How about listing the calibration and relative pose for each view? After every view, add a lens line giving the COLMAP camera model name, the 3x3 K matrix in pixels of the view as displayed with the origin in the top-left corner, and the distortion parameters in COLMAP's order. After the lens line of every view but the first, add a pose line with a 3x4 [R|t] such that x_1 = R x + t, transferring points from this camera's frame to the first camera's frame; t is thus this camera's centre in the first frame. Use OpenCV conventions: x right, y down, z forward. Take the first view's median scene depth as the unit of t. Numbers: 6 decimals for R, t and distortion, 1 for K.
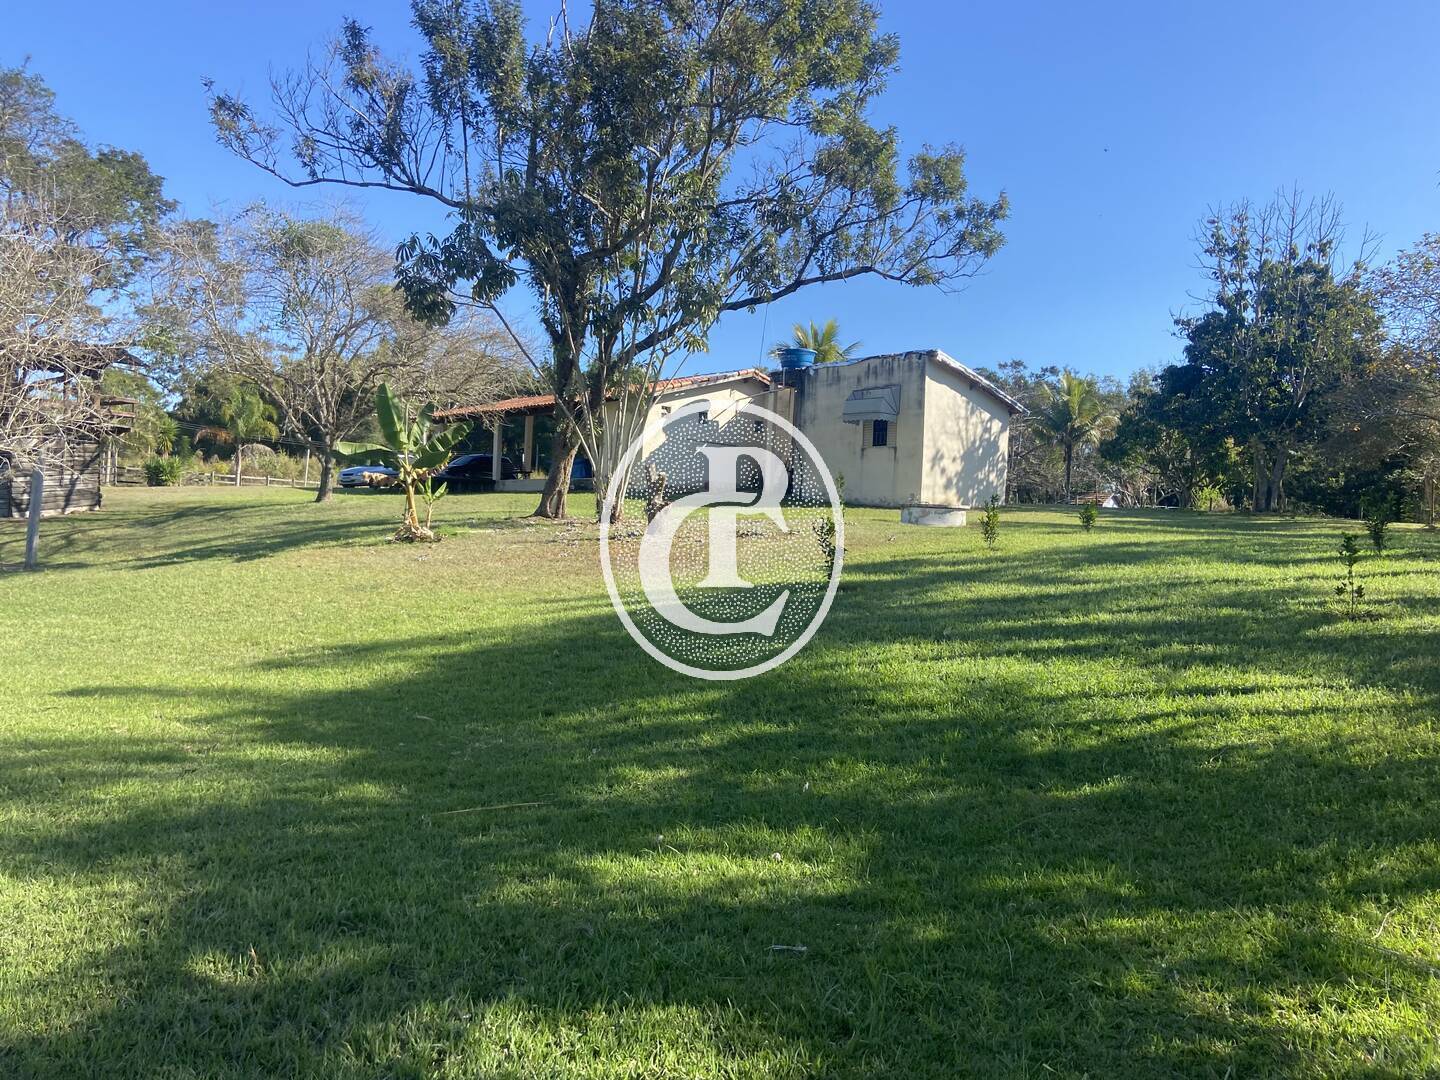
lens RADIAL K [[1077.8, 0, 716.6], [0, 1077.8, 533.0], [0, 0, 1]] dist [0.123705, -0.155155]
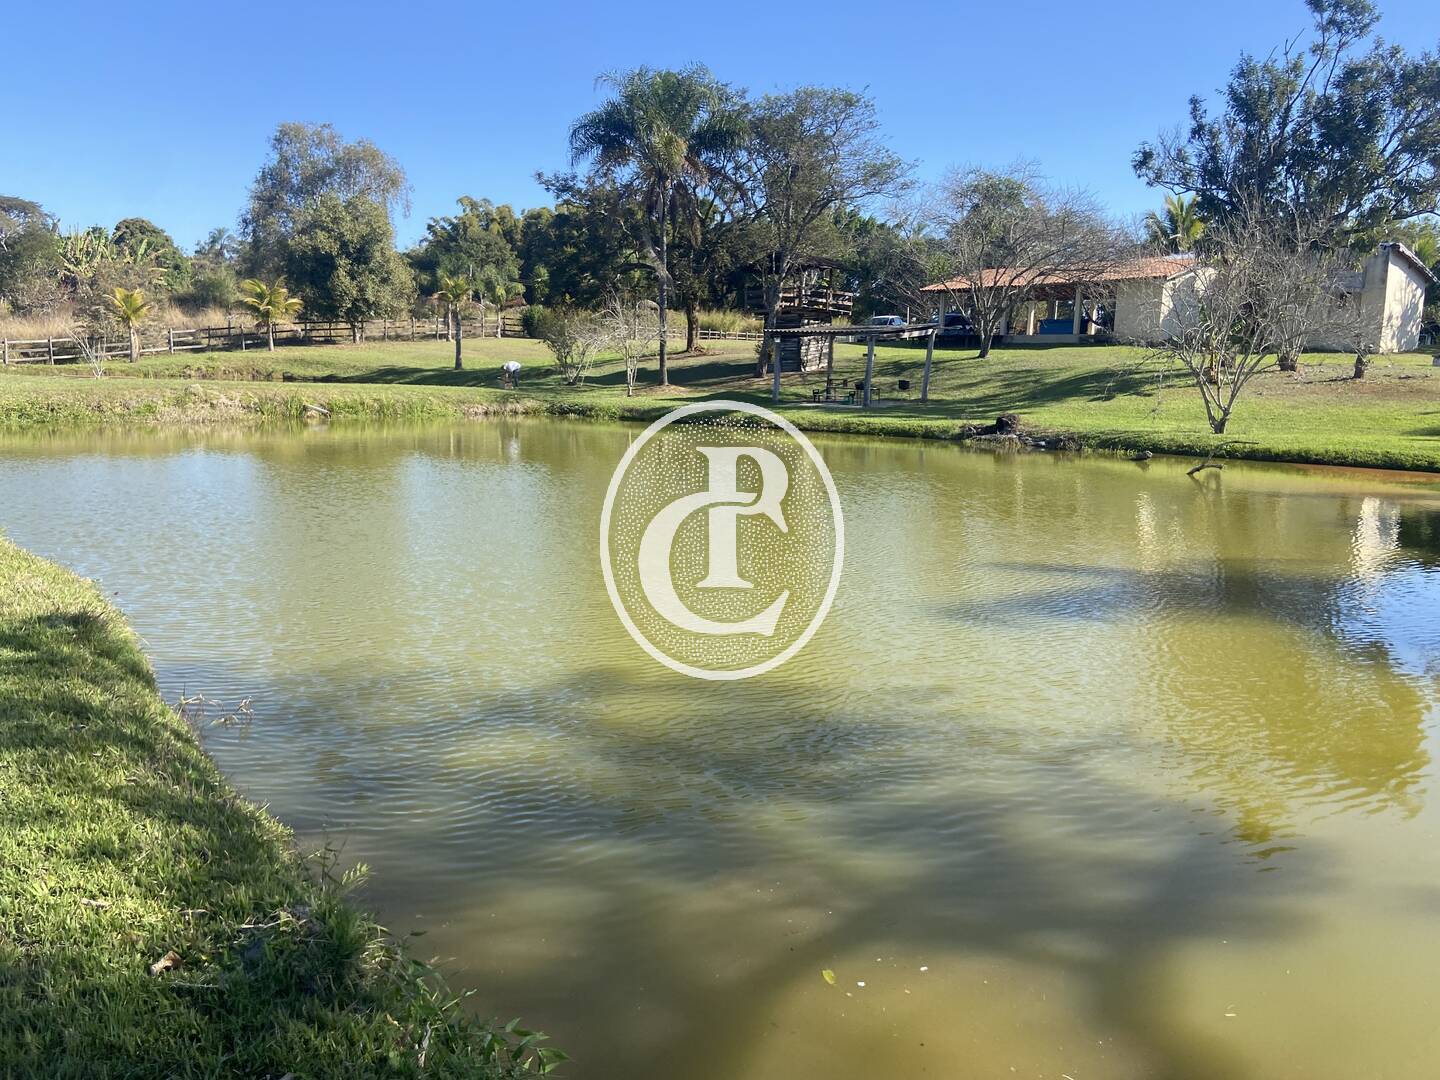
lens RADIAL K [[1077.8, 0, 716.6], [0, 1077.8, 533.0], [0, 0, 1]] dist [0.123705, -0.155155]
pose [[0.997617, -0.005135, -0.068808, -0.590879], [0.015927, 0.987435, 0.157219, -0.030294], [0.067136, -0.157940, 0.985164, -0.569424]]
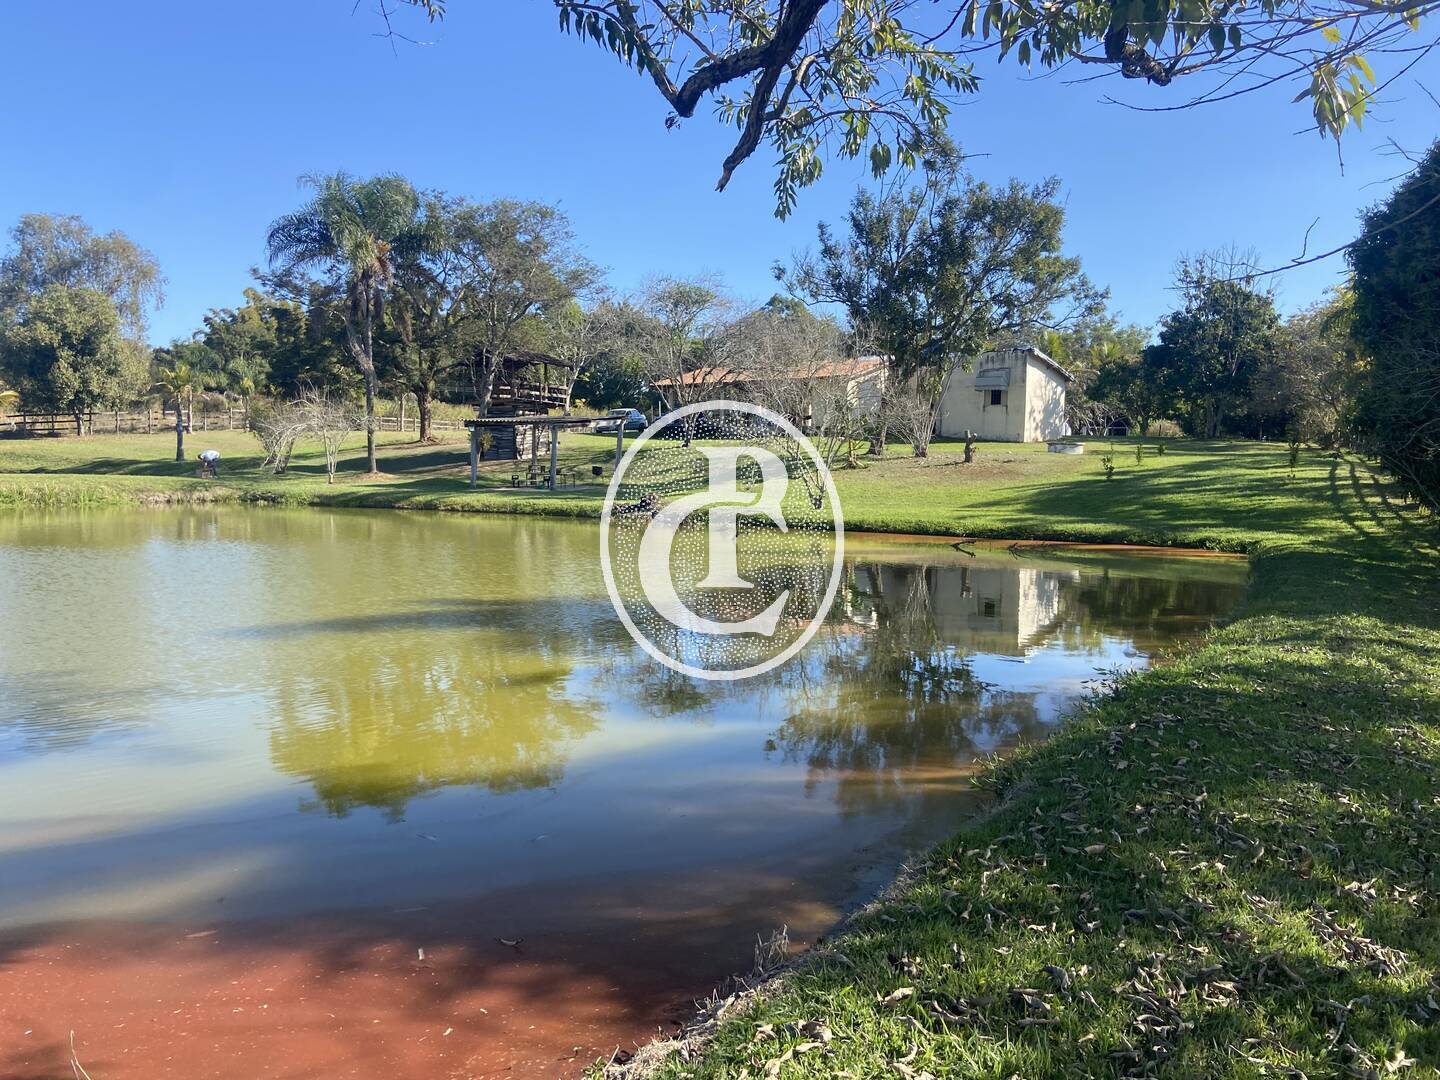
lens RADIAL K [[1077.8, 0, 716.6], [0, 1077.8, 533.0], [0, 0, 1]] dist [0.123705, -0.155155]
pose [[0.995490, -0.029380, 0.090205, -0.435749], [0.022527, 0.996848, 0.076076, -0.020339], [-0.092156, -0.073701, 0.993013, -0.644924]]
